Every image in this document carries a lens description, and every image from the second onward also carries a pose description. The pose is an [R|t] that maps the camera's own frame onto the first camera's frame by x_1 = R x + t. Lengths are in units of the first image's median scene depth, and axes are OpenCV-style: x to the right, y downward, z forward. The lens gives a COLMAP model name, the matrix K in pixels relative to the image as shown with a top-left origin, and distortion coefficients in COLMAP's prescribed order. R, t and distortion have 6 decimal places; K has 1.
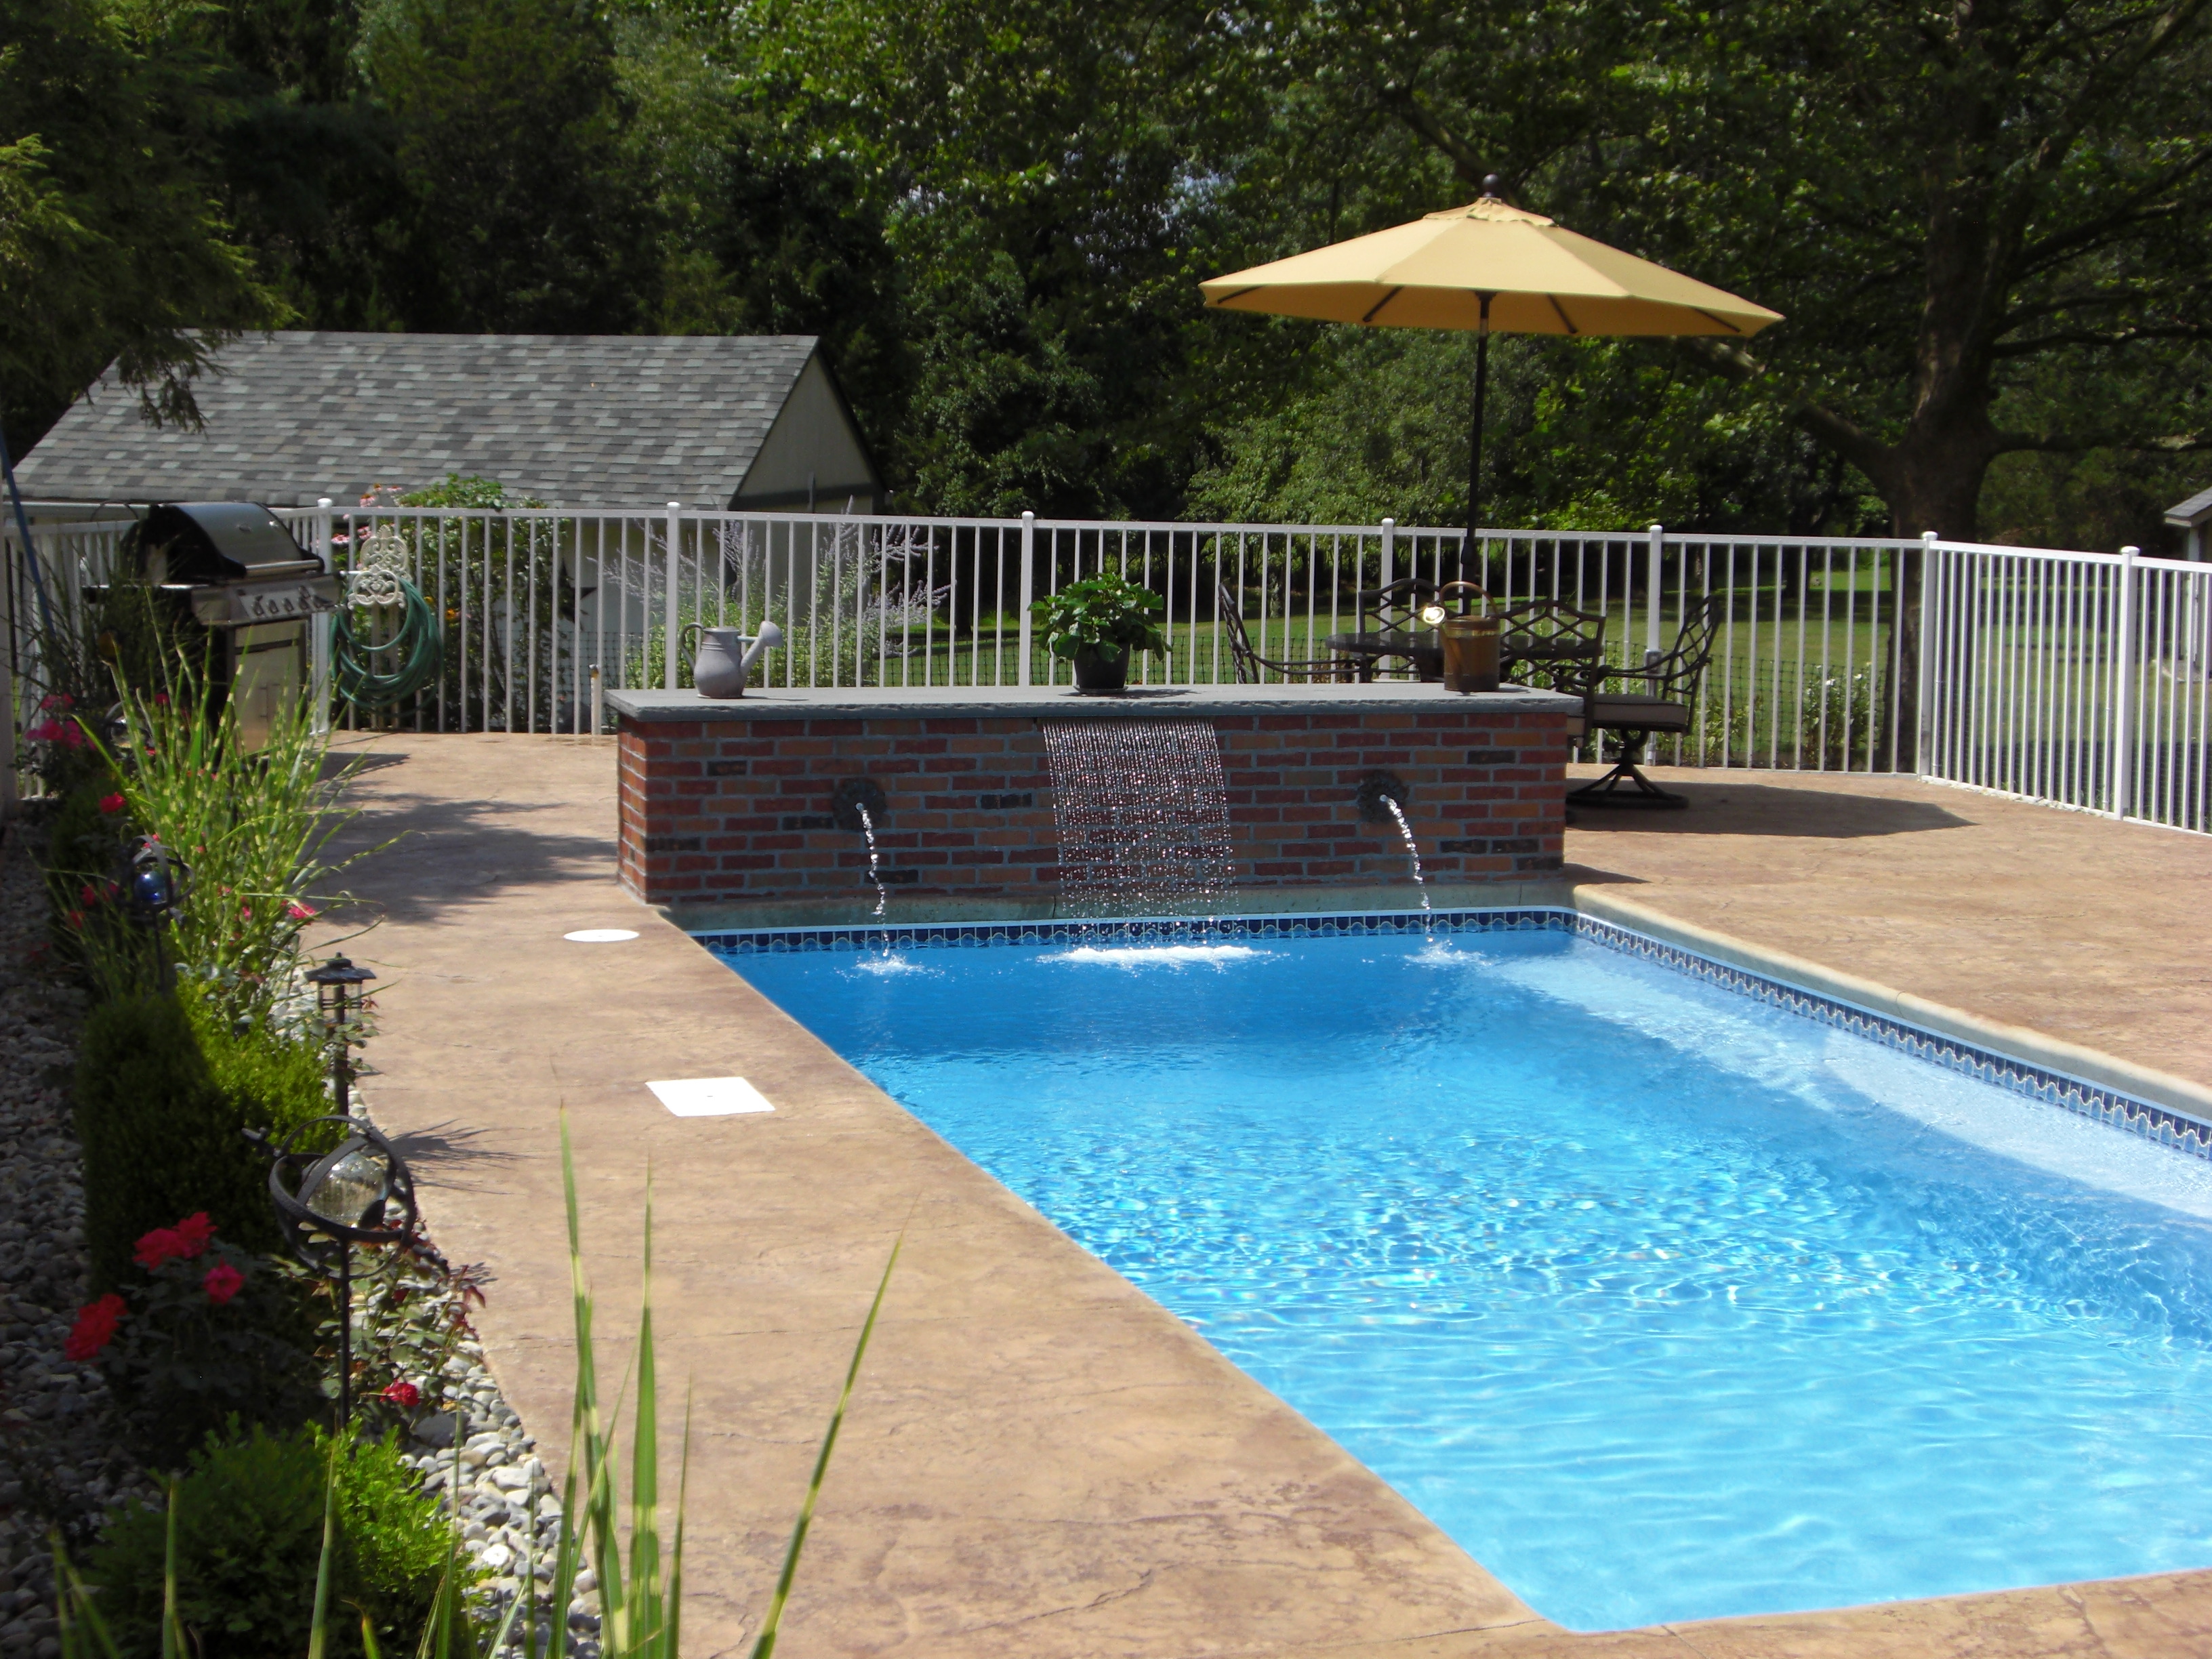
lens RADIAL K [[3551.4, 0, 1104.3], [0, 3551.4, 828.6], [0, 0, 1]] dist [-0.153486, 0.000000]
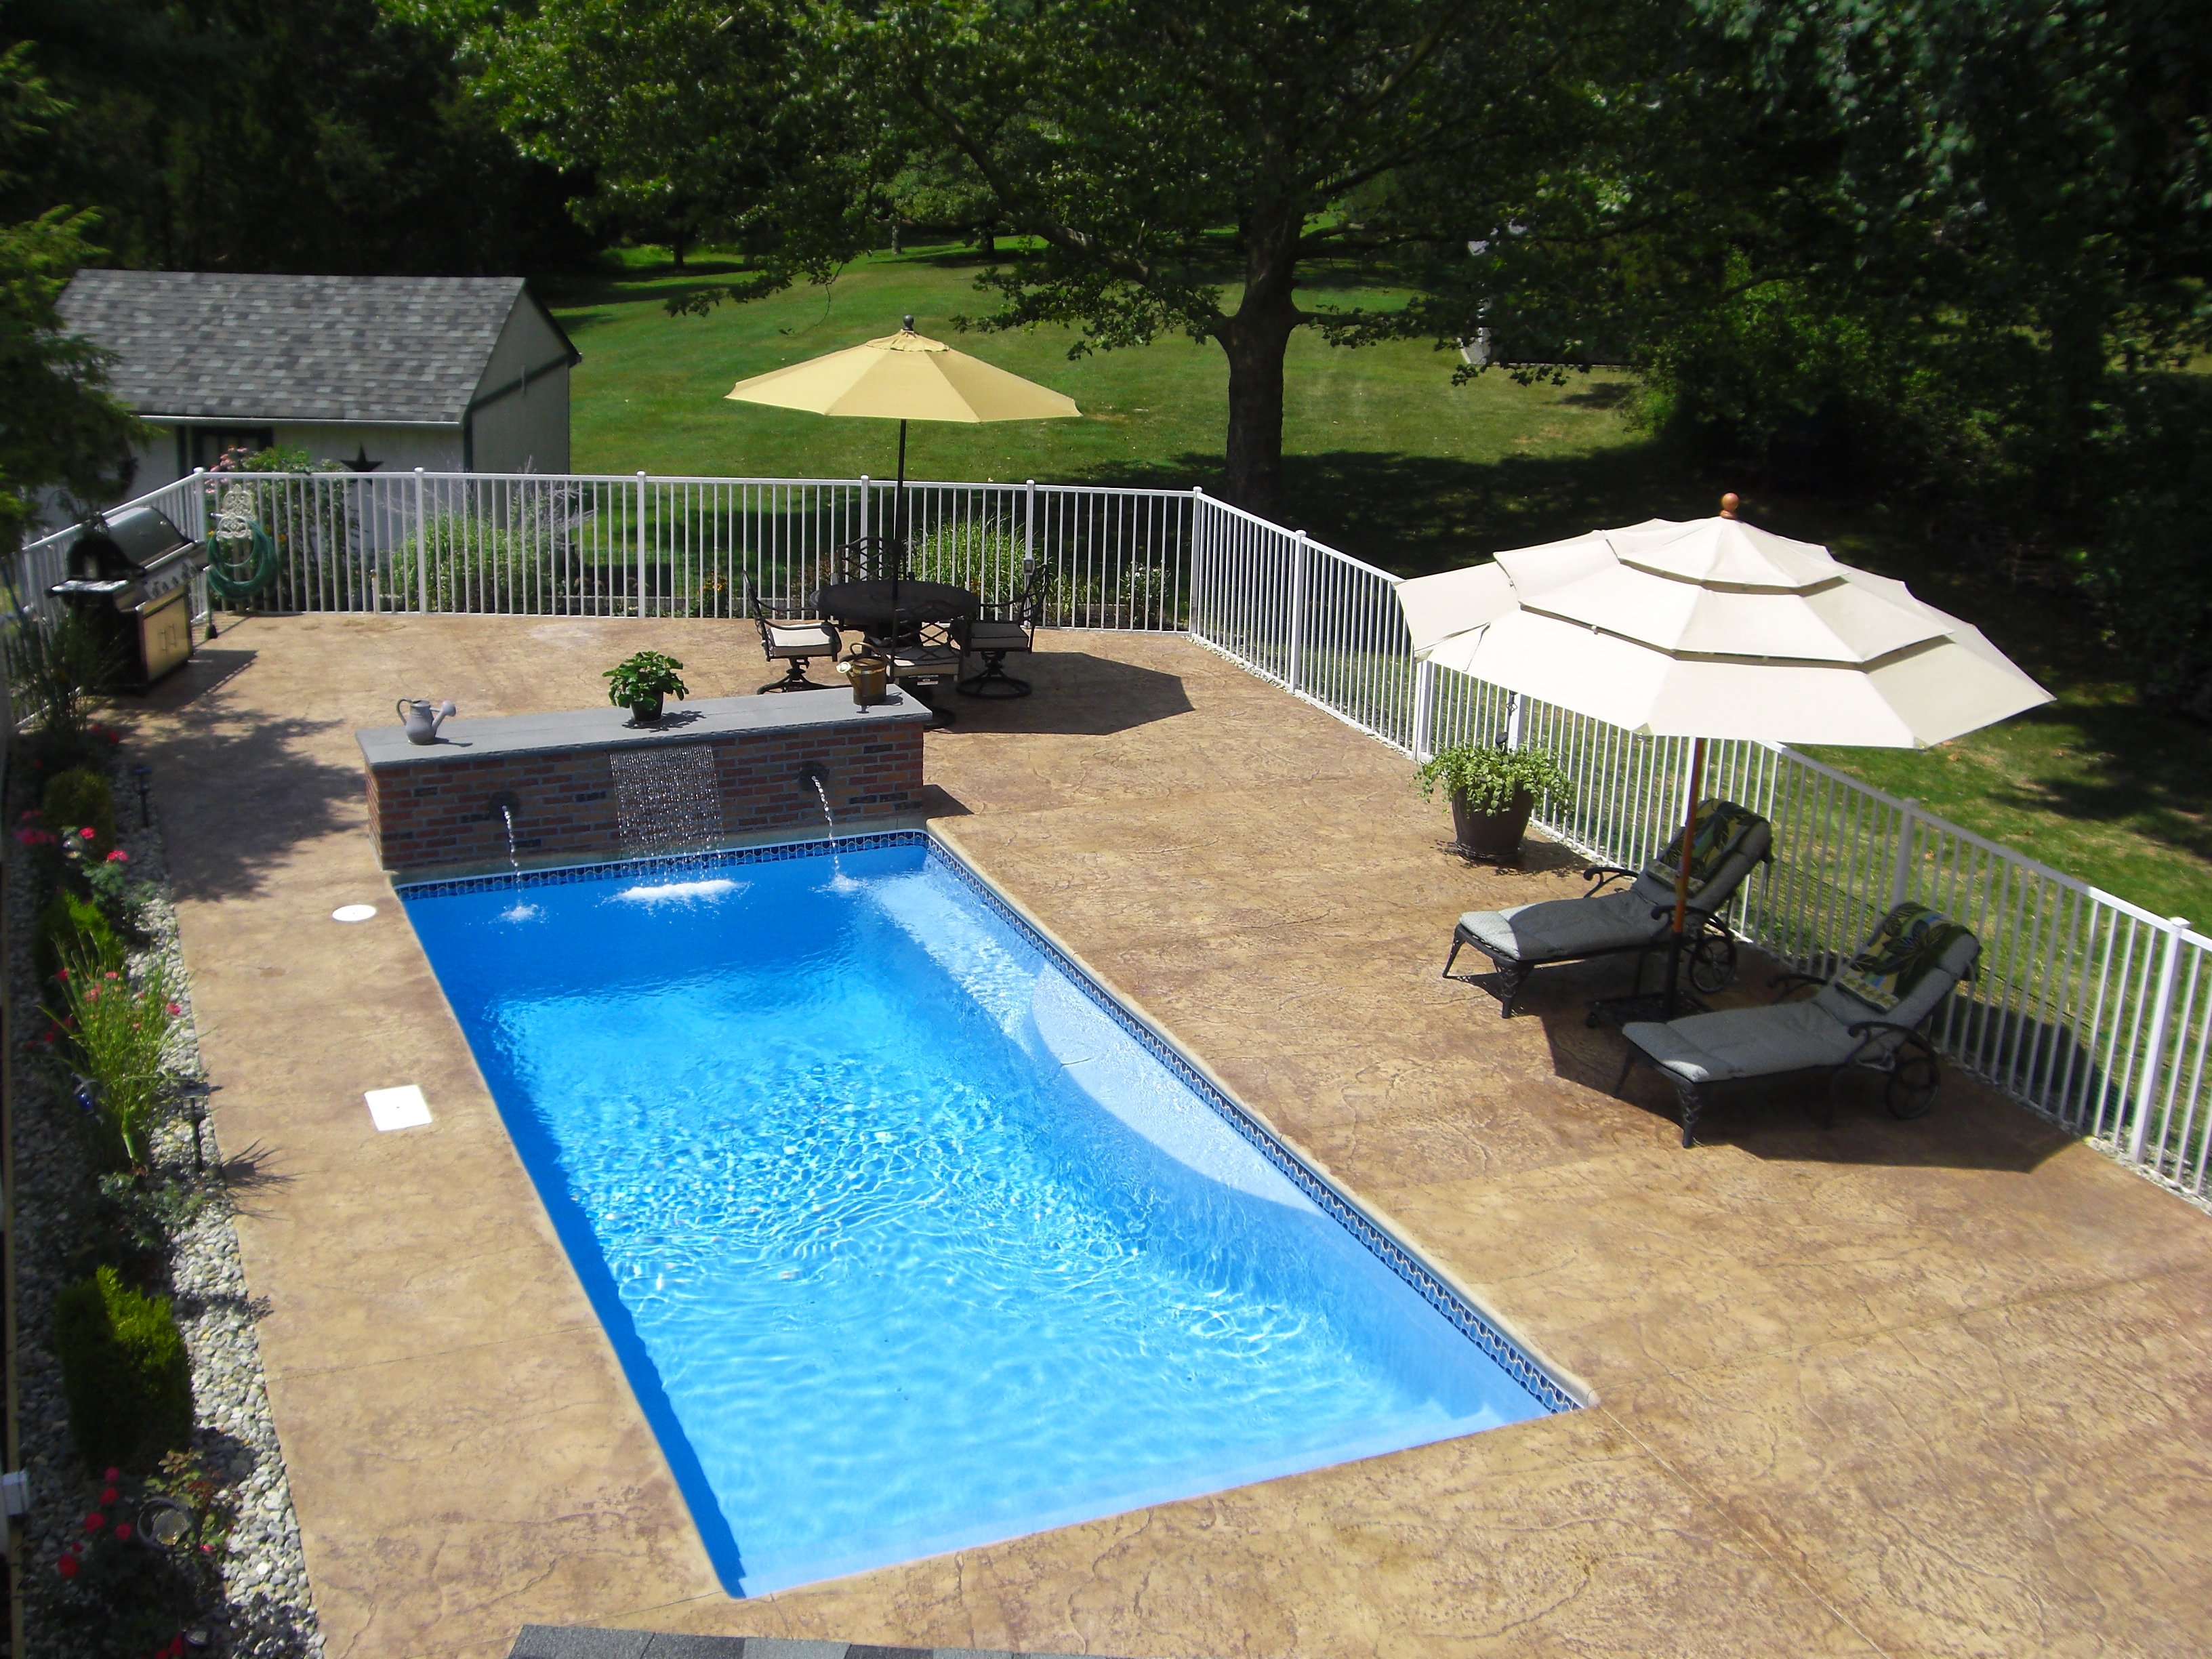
lens RADIAL K [[2439.6, 0, 1111.3], [0, 2439.6, 832.8], [0, 0, 1]] dist [-0.147959, 0.000000]
pose [[0.992531, -0.015708, 0.120977, 0.054680], [-0.010627, 0.976773, 0.214012, -0.166626], [-0.121529, -0.213699, 0.969311, -0.124048]]
